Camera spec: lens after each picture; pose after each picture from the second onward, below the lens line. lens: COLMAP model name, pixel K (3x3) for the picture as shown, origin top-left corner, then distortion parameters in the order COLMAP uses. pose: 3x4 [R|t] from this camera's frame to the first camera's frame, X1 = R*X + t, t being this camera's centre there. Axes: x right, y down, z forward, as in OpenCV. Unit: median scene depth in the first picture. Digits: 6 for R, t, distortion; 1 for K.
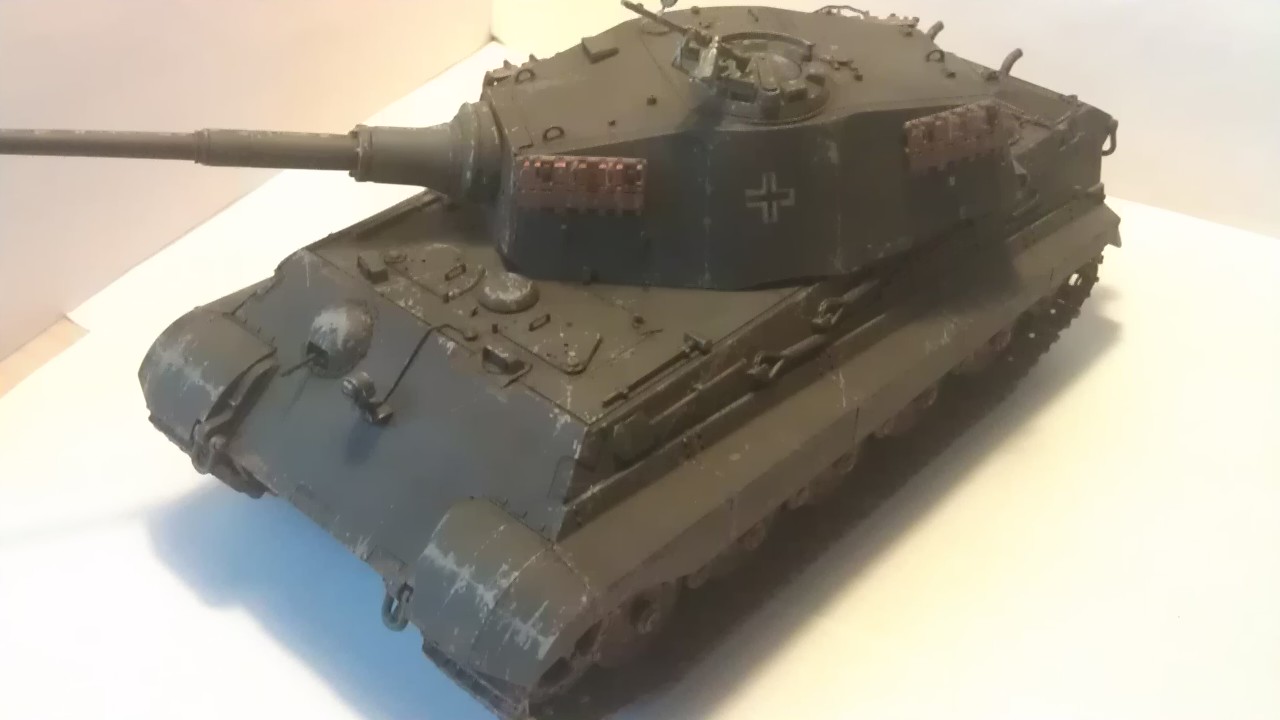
lens RADIAL K [[1381.1, 0, 640.0], [0, 1381.1, 360.0], [0, 0, 1]] dist [0.129664, -0.748587]
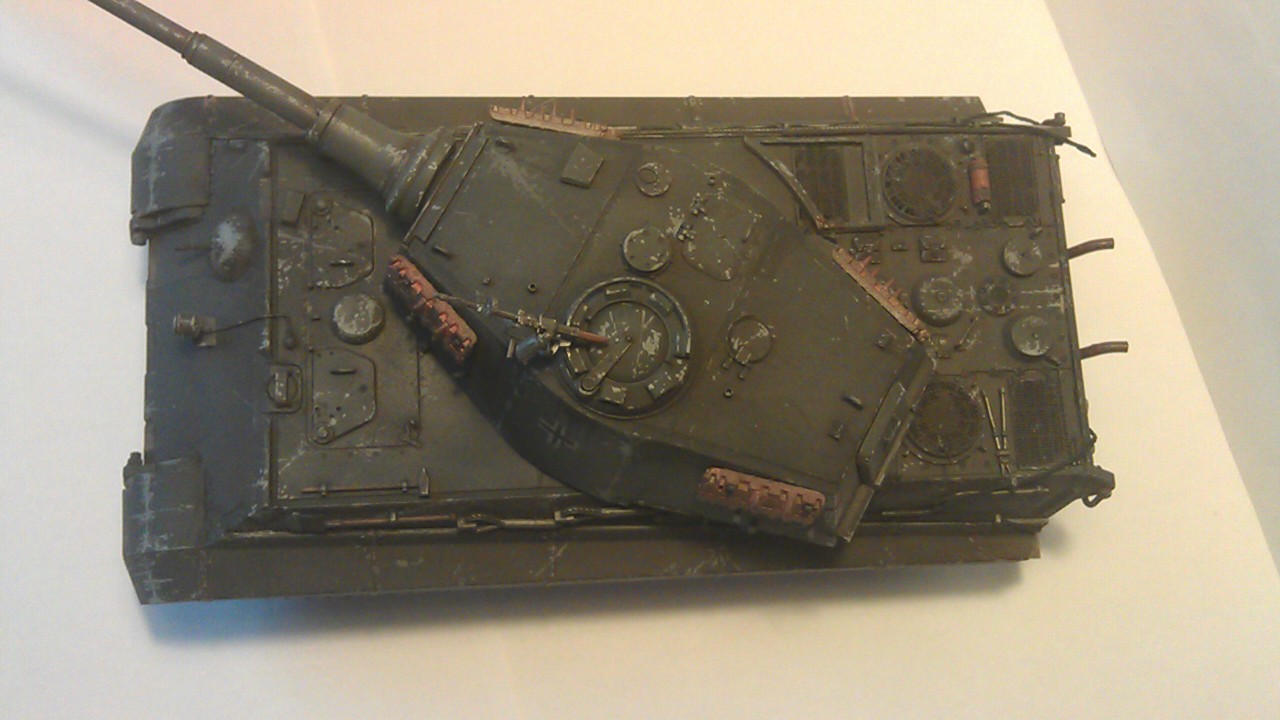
lens RADIAL K [[1381.1, 0, 640.0], [0, 1381.1, 360.0], [0, 0, 1]] dist [0.129664, -0.748587]
pose [[0.717807, 0.687892, -0.107506, 0.215967], [-0.480116, 0.600874, 0.639092, -0.865757], [0.504224, -0.407130, 0.761580, 0.253226]]
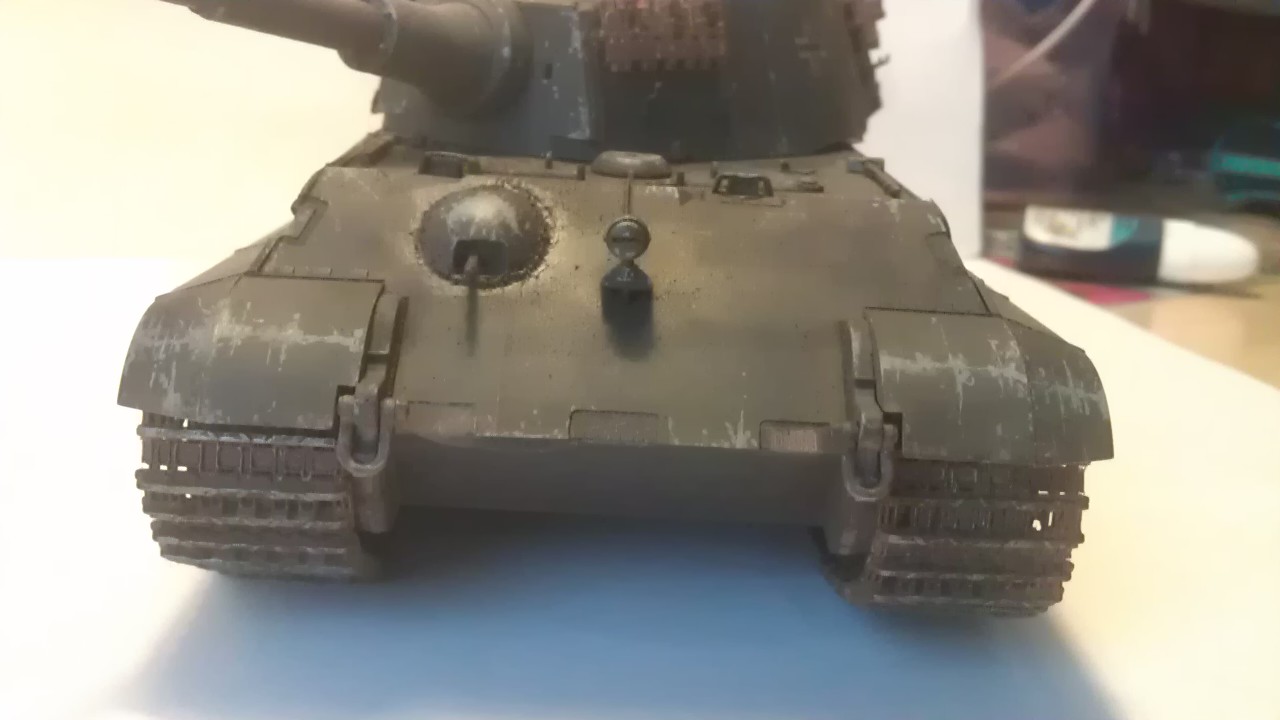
lens RADIAL K [[1381.1, 0, 640.0], [0, 1381.1, 360.0], [0, 0, 1]] dist [0.129664, -0.748587]
pose [[0.725337, -0.164772, 0.668384, -0.627061], [0.376600, 0.907733, -0.184914, 0.192544], [-0.576245, 0.385839, 0.720465, 0.498602]]
